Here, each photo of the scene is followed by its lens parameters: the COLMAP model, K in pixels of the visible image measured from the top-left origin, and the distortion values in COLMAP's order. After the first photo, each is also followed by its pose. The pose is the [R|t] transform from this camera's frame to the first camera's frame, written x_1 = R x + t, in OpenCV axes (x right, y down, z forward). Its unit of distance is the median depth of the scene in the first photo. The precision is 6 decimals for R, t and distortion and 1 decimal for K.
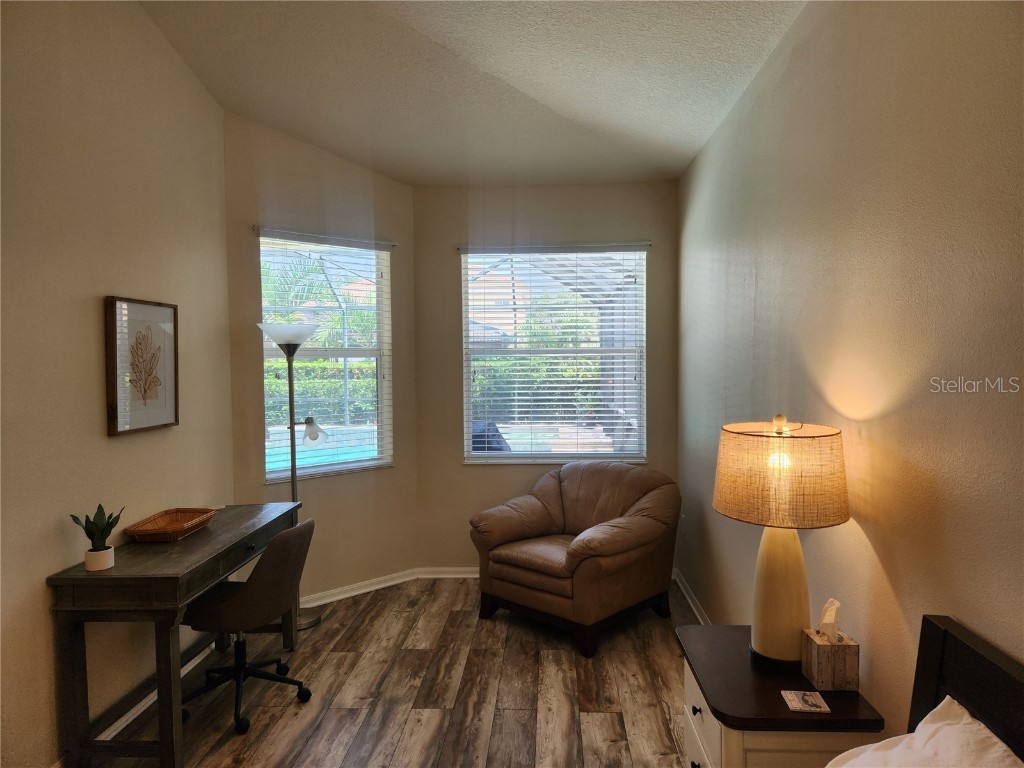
lens RADIAL K [[686.4, 0, 517.1], [0, 686.4, 382.6], [0, 0, 1]] dist [0.072433, -0.061187]
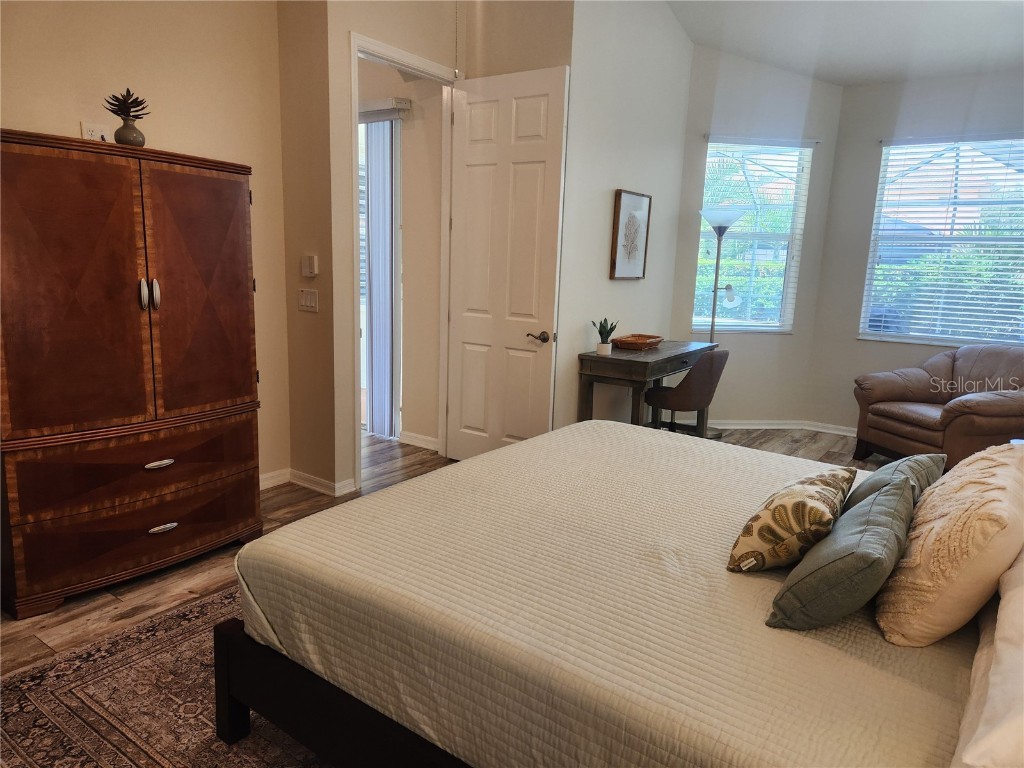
lens RADIAL K [[686.4, 0, 514.0], [0, 686.4, 389.2], [0, 0, 1]] dist [0.072433, -0.061187]
pose [[0.843109, 0.134051, -0.520766, 0.066279], [-0.058910, 0.985626, 0.158337, 0.062985], [0.534506, -0.102817, 0.838887, -0.344957]]
